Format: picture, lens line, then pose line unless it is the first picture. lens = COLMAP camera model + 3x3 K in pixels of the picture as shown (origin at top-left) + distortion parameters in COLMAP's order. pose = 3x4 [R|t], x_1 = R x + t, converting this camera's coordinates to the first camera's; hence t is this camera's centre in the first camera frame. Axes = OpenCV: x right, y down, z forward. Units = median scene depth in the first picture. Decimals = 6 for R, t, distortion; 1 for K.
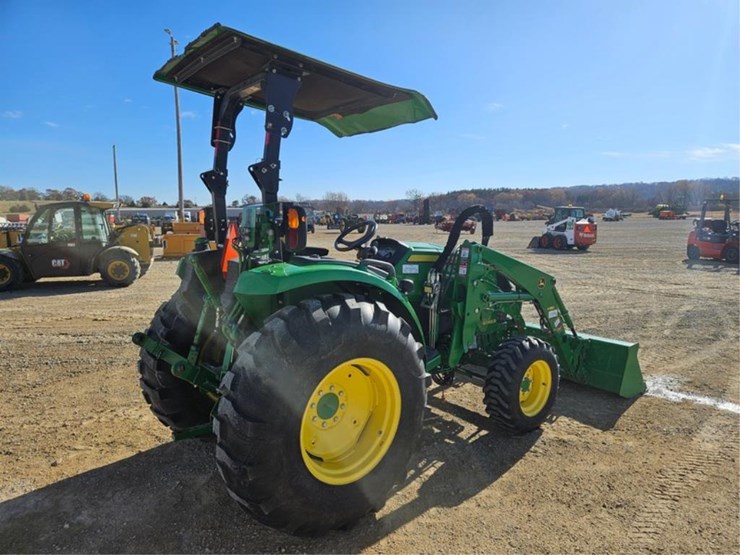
lens RADIAL K [[495.6, 0, 376.9], [0, 495.6, 280.7], [0, 0, 1]] dist [0.076764, -0.061343]
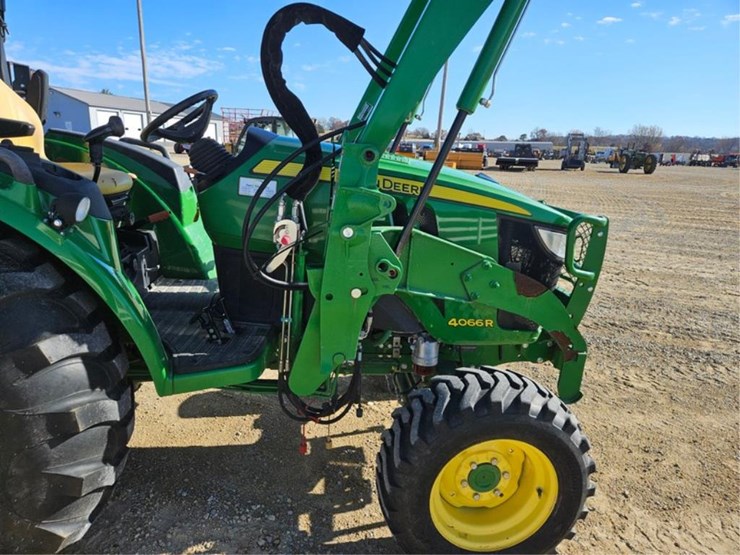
lens RADIAL K [[489.0, 0, 362.9], [0, 489.0, 268.9], [0, 0, 1]] dist [0.077949, -0.057625]
pose [[0.829100, 0.173363, -0.531543, 0.144893], [-0.116724, 0.983434, 0.138682, -0.008252], [0.546780, -0.052937, 0.835601, 0.204103]]
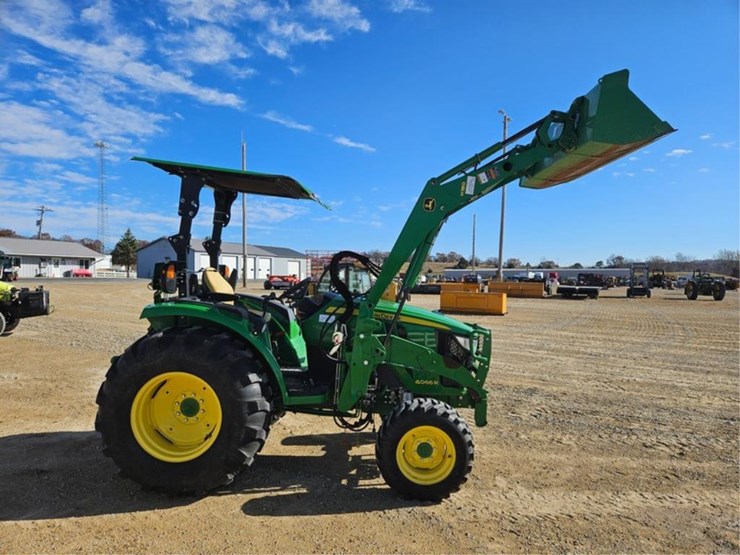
lens RADIAL K [[495.6, 0, 376.9], [0, 495.6, 280.7], [0, 0, 1]] dist [0.076764, -0.061343]
pose [[0.755359, 0.026588, -0.654772, 0.301446], [-0.104952, 0.991187, -0.080827, -0.010231], [0.646852, 0.129773, 0.751493, 0.058498]]
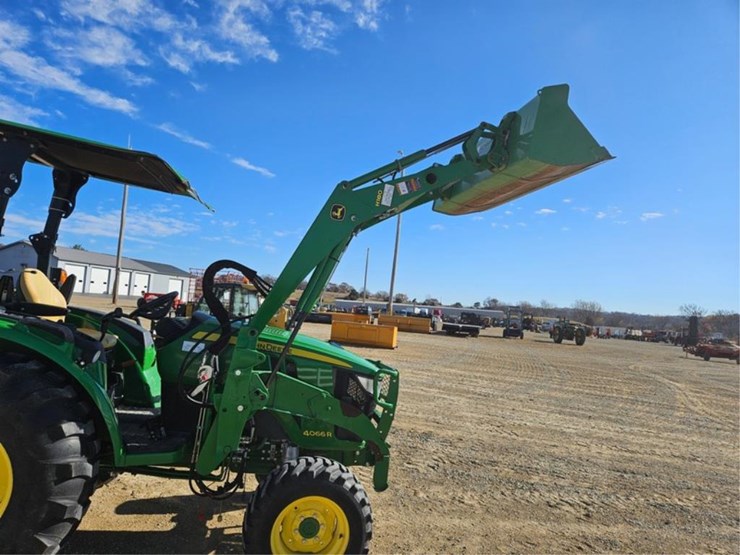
lens RADIAL K [[491.8, 0, 367.3], [0, 491.8, 275.5], [0, 0, 1]] dist [0.081818, -0.071276]
pose [[0.868060, 0.046791, -0.494250, 0.254001], [-0.151962, 0.972807, -0.174798, -0.013380], [0.472631, 0.226842, 0.851565, 0.114663]]
